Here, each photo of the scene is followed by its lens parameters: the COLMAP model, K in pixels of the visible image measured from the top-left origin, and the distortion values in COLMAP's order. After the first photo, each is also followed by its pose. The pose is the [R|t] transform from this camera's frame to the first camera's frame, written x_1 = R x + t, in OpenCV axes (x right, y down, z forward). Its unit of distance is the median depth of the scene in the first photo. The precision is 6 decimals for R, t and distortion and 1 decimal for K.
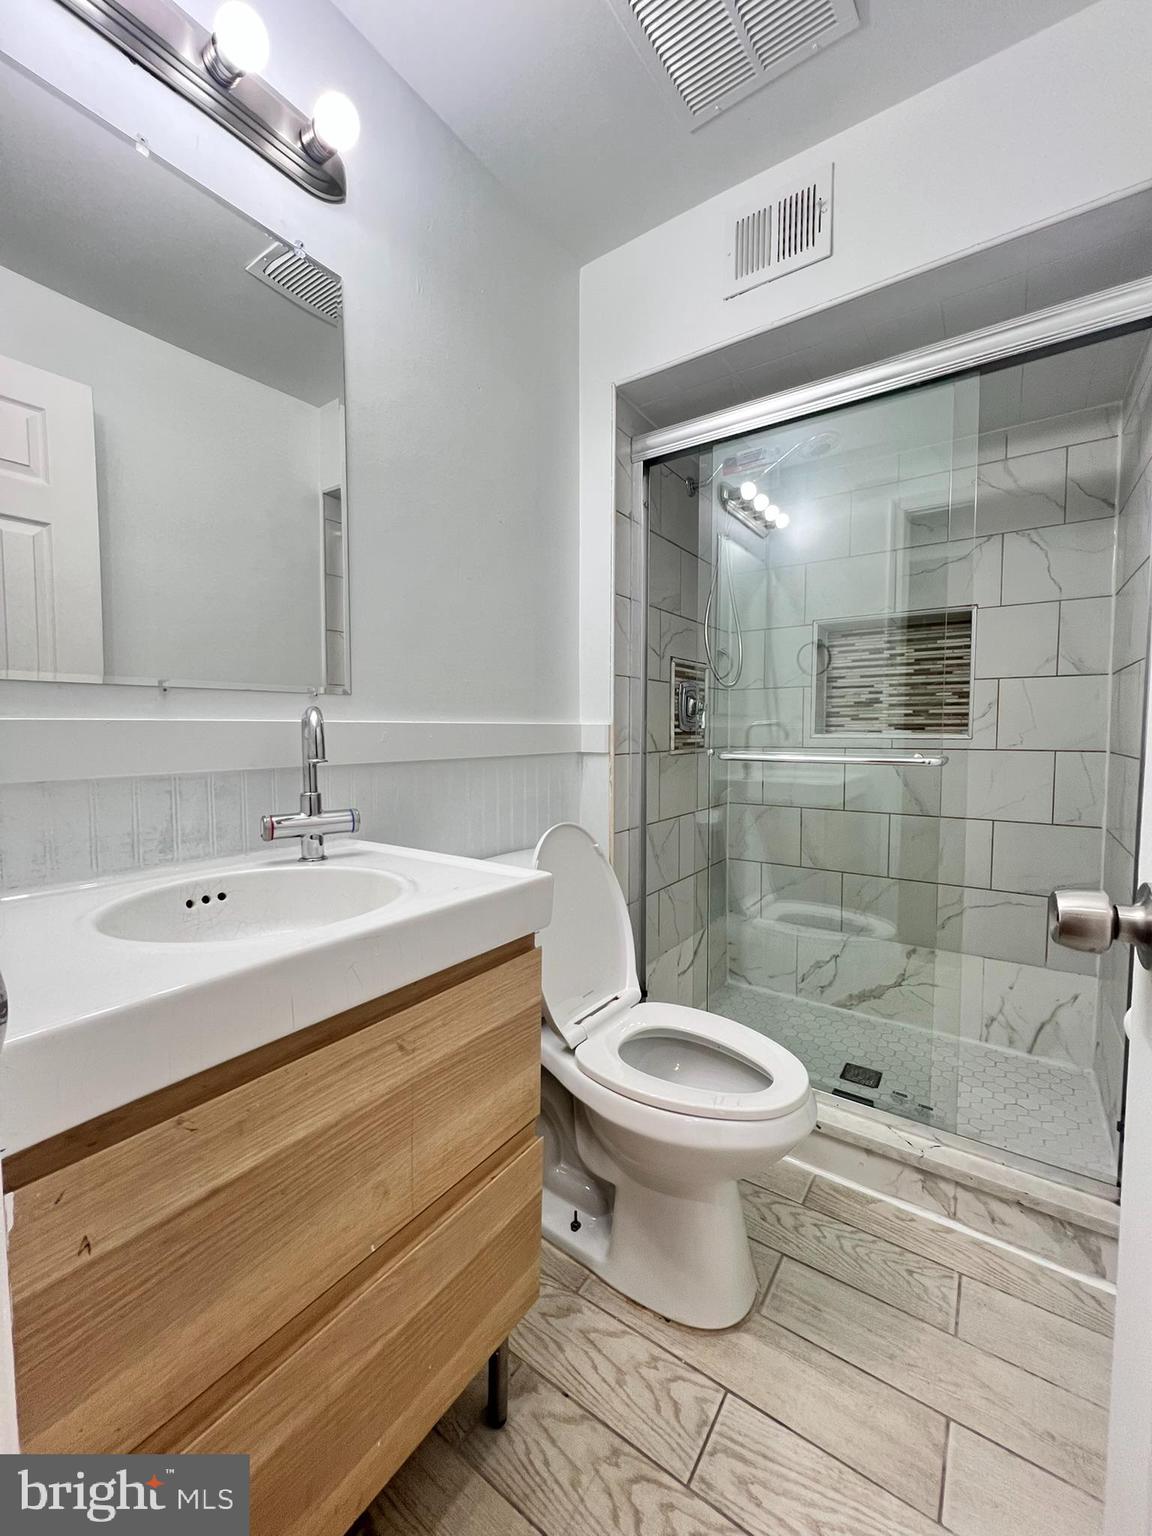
lens RADIAL K [[612.4, 0, 576.5], [0, 612.4, 764.7], [0, 0, 1]] dist [-0.001581, 0.000157]
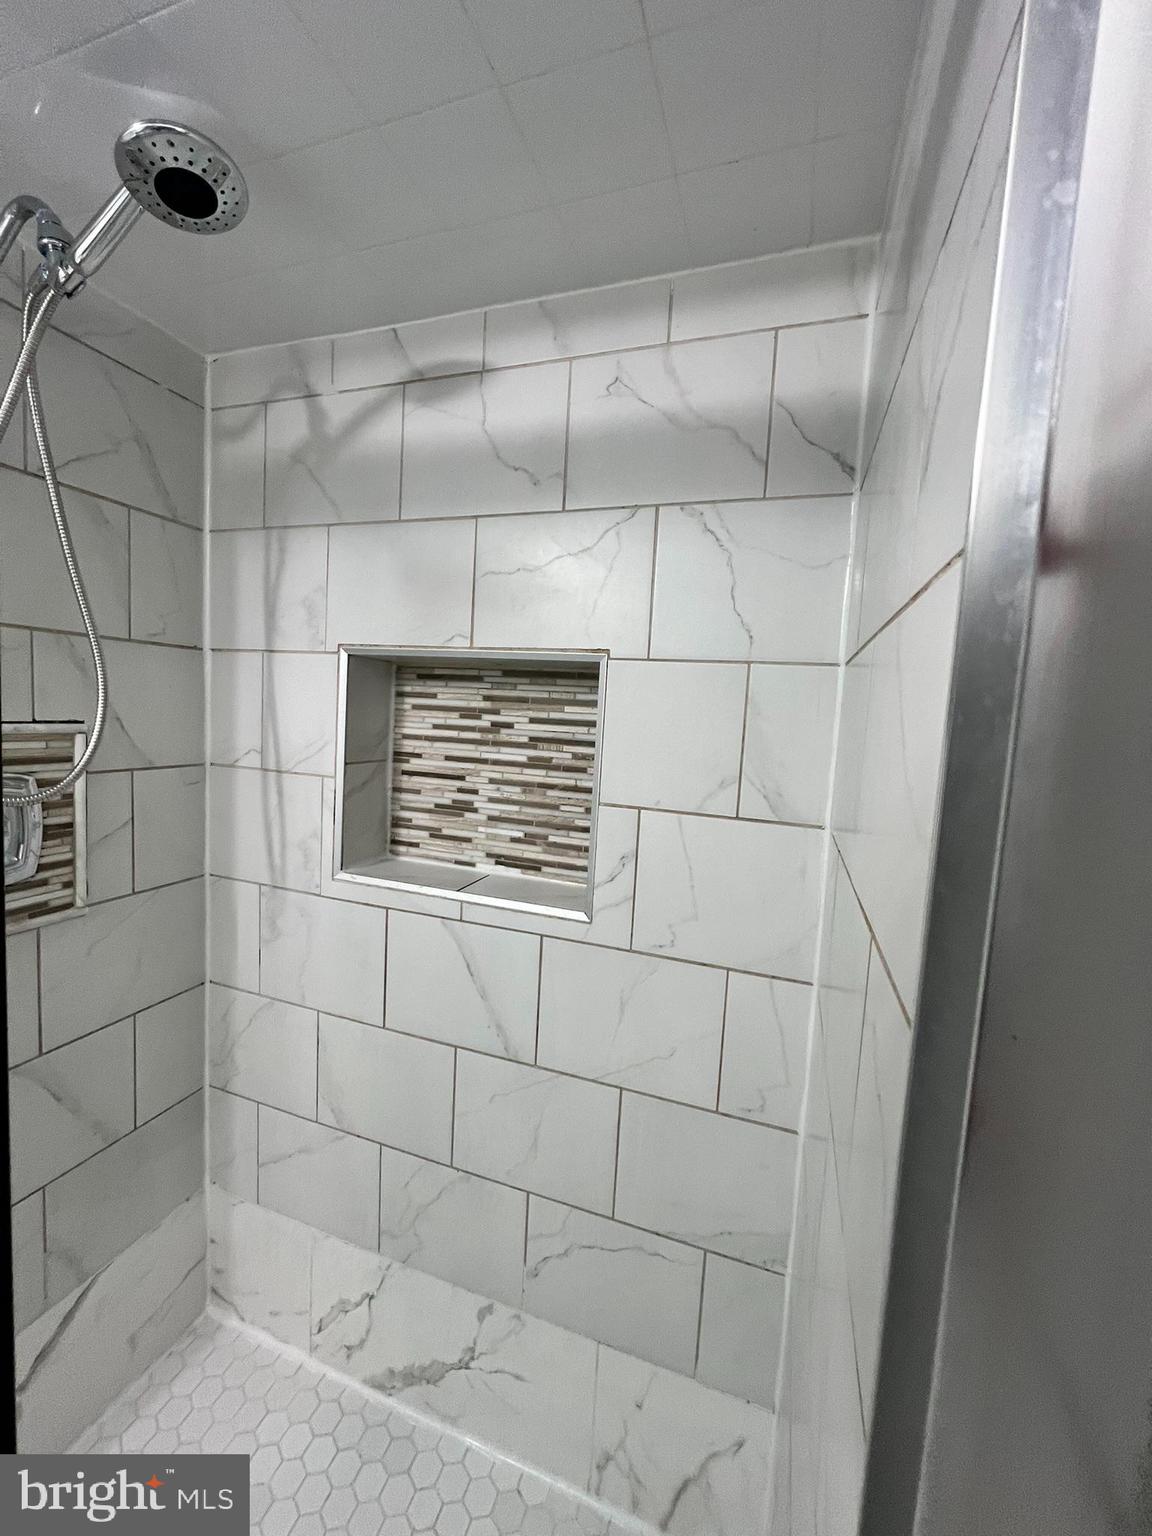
lens RADIAL K [[612.4, 0, 574.2], [0, 612.4, 766.3], [0, 0, 1]] dist [-0.001581, 0.000157]
pose [[0.959555, 0.033372, 0.279536, 0.444558], [-0.042449, 0.998748, 0.026482, -0.163026], [-0.278303, -0.037277, 0.959770, 0.485576]]
